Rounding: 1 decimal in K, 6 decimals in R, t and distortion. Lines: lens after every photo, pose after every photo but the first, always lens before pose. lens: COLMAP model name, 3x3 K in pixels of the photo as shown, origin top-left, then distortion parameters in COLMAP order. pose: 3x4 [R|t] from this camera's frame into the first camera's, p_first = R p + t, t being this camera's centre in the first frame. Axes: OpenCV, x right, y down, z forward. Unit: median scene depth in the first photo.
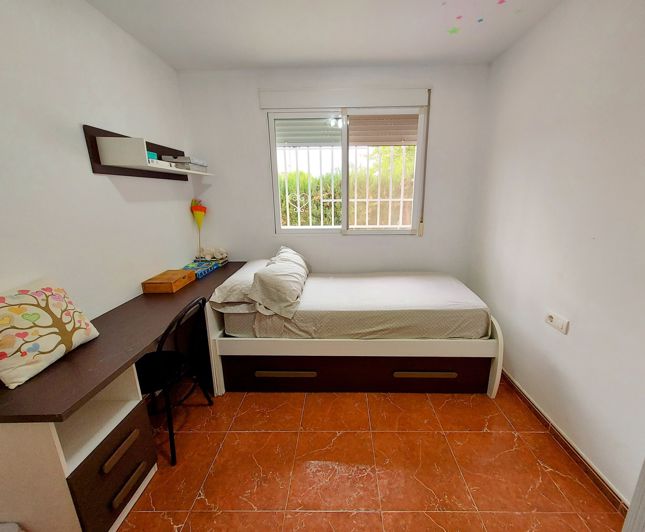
lens RADIAL K [[275.5, 0, 343.2], [0, 275.5, 262.1], [0, 0, 1]] dist [0.001168, -0.002813]
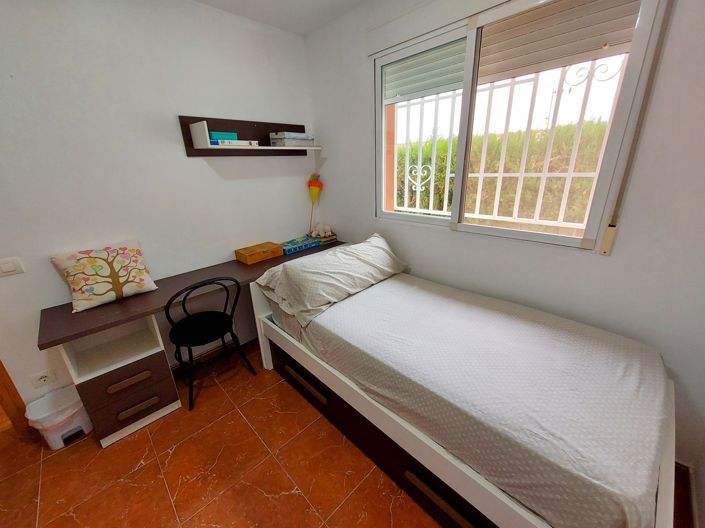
lens RADIAL K [[283.1, 0, 353.6], [0, 283.1, 262.2], [0, 0, 1]] dist [0.003649, 0.000606]
pose [[0.702997, 0.214869, -0.677957, 0.457560], [-0.139420, 0.976408, 0.164890, -0.148326], [0.697393, -0.021396, 0.716370, 0.503932]]
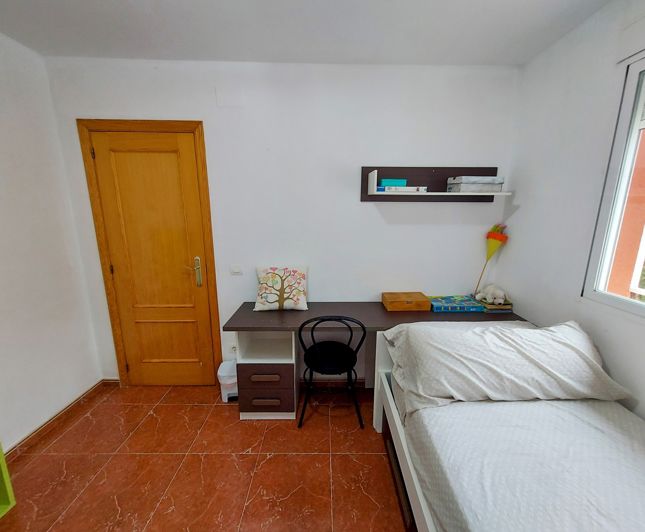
lens RADIAL K [[275.5, 0, 325.7], [0, 275.5, 265.8], [0, 0, 1]] dist [0.001168, -0.002813]
pose [[0.000965, 0.205634, -0.978628, 0.387763], [-0.247070, 0.948338, 0.199026, -0.209033], [0.968997, 0.241598, 0.051722, 0.699776]]
